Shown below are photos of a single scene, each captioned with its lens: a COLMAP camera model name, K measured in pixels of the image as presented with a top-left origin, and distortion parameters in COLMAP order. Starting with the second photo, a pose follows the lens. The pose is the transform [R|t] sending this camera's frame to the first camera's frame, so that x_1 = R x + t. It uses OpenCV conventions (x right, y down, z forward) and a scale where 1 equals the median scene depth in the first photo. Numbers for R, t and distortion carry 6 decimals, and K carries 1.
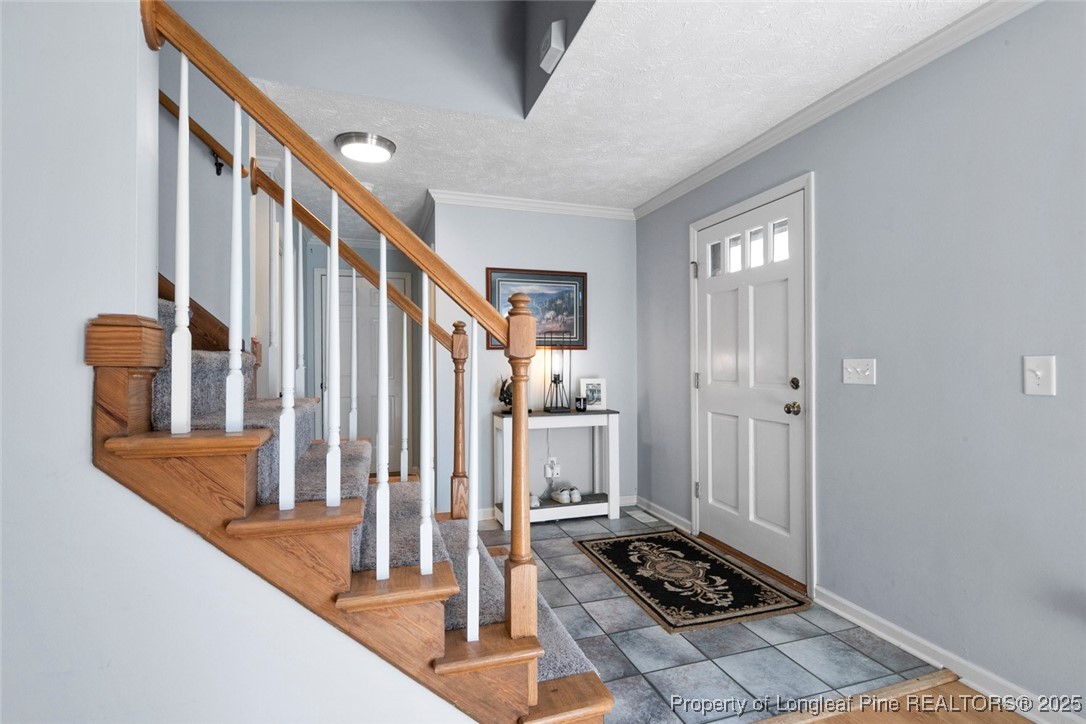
lens RADIAL K [[525.2, 0, 542.3], [0, 525.2, 360.8], [0, 0, 1]] dist [-0.000216, -0.000209]
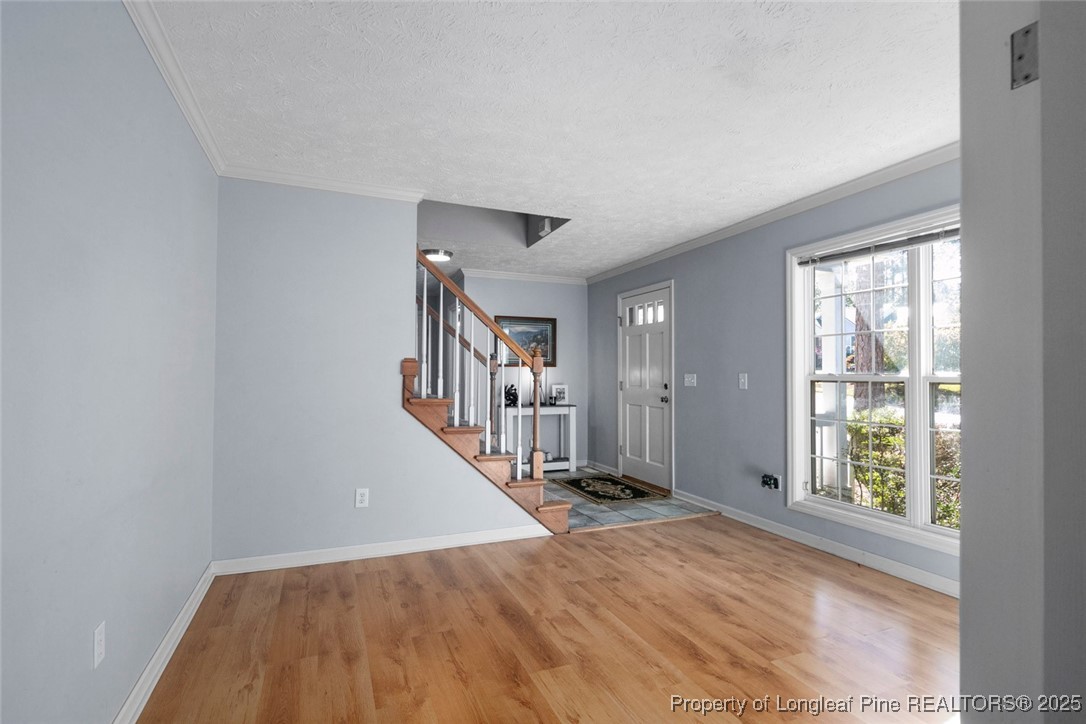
lens RADIAL K [[525.2, 0, 543.8], [0, 525.2, 361.6], [0, 0, 1]] dist [-0.000216, -0.000209]
pose [[0.996946, 0.007510, 0.077738, -0.102437], [-0.005781, 0.999731, -0.022452, -0.001634], [-0.077886, 0.021934, 0.996721, -0.781589]]
